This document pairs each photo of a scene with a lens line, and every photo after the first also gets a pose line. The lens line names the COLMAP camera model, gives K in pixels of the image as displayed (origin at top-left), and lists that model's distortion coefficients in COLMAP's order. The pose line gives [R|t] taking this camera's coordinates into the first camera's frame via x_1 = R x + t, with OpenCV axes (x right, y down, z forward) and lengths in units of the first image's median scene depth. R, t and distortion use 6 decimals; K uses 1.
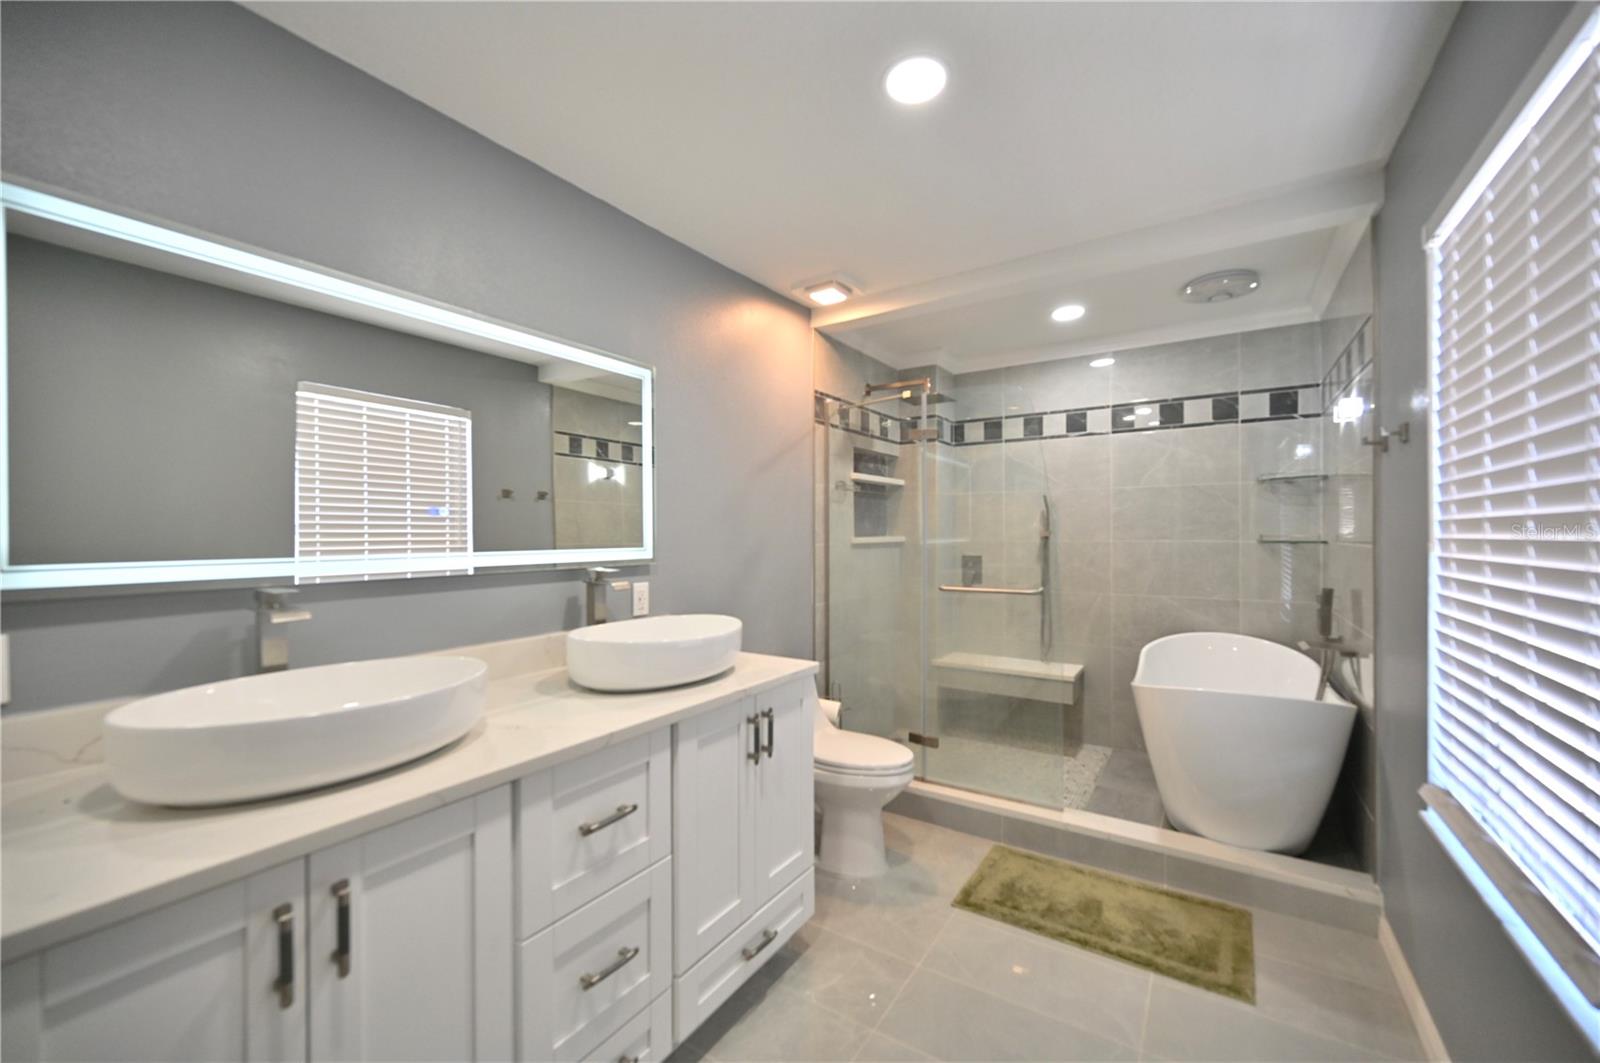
lens RADIAL K [[646.9, 0, 802.1], [0, 646.9, 533.8], [0, 0, 1]] dist [0.001296, 0.000002]
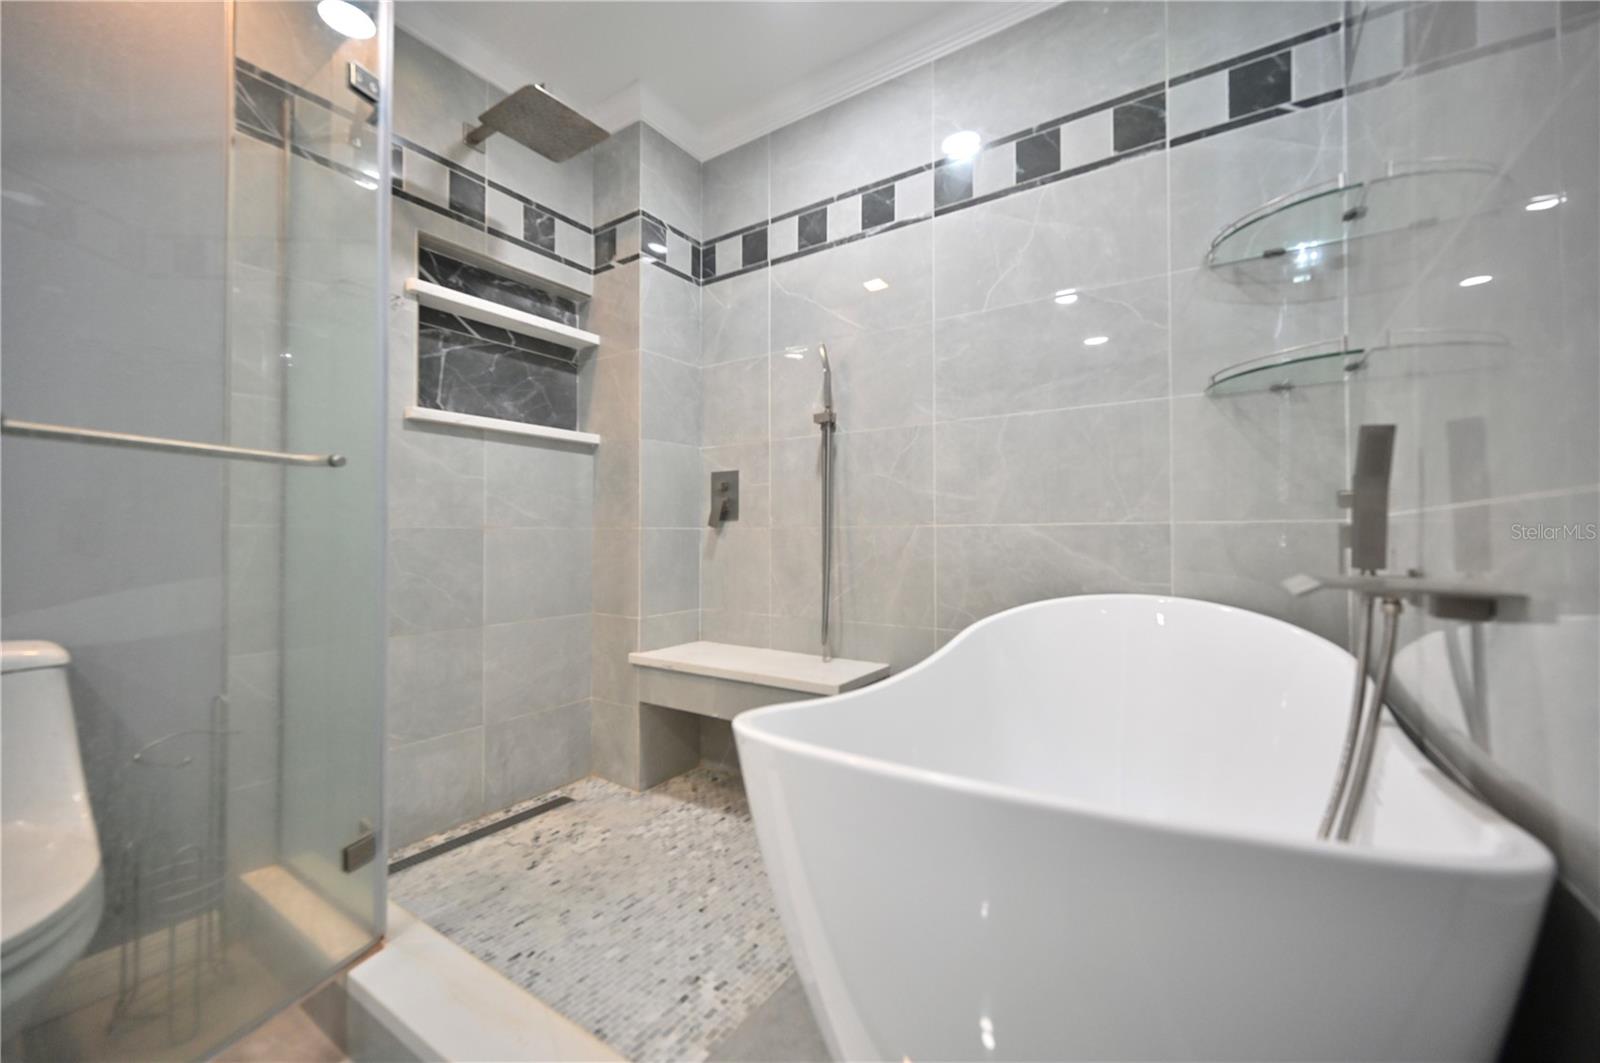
lens RADIAL K [[646.9, 0, 805.9], [0, 646.9, 527.2], [0, 0, 1]] dist [0.001296, 0.000002]
pose [[0.999860, 0.004702, -0.016042, 0.388942], [-0.005032, 0.999774, -0.020642, 0.106760], [0.015941, 0.020720, 0.999658, 0.489803]]
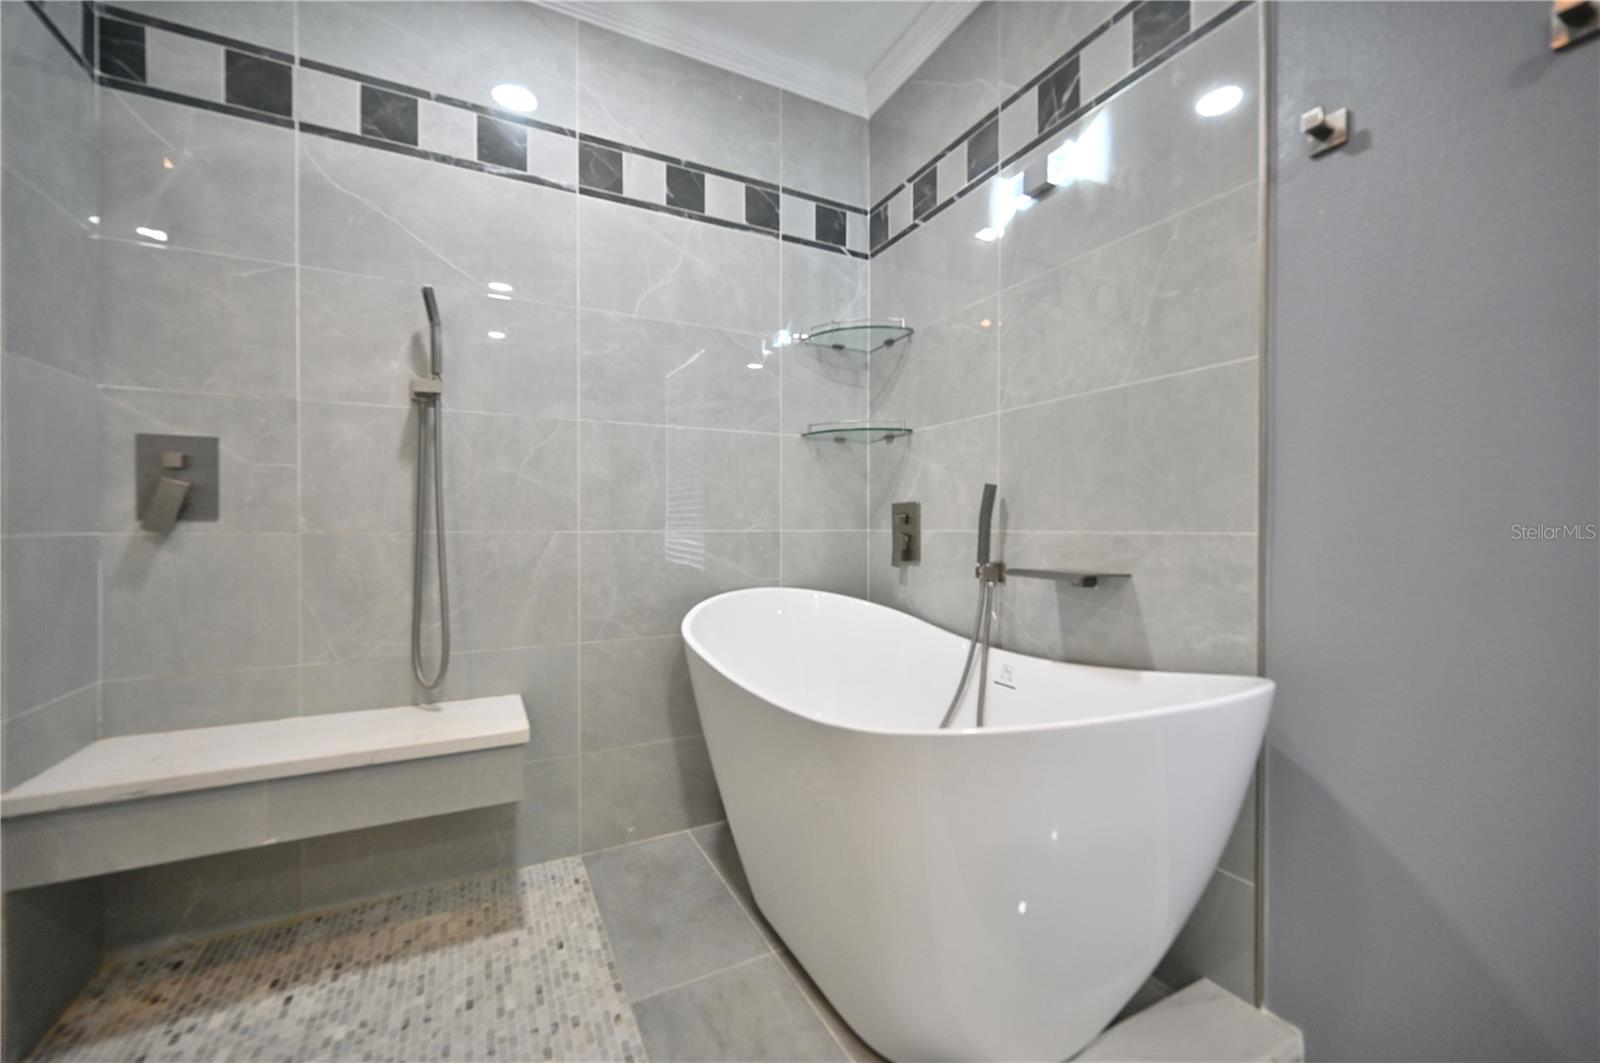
lens RADIAL K [[646.9, 0, 806.7], [0, 646.9, 528.7], [0, 0, 1]] dist [0.001296, 0.000002]
pose [[0.487291, 0.000121, 0.873240, 0.147039], [0.000087, 1.000000, -0.000187, 0.092206], [-0.873240, 0.000167, 0.487291, 0.630397]]
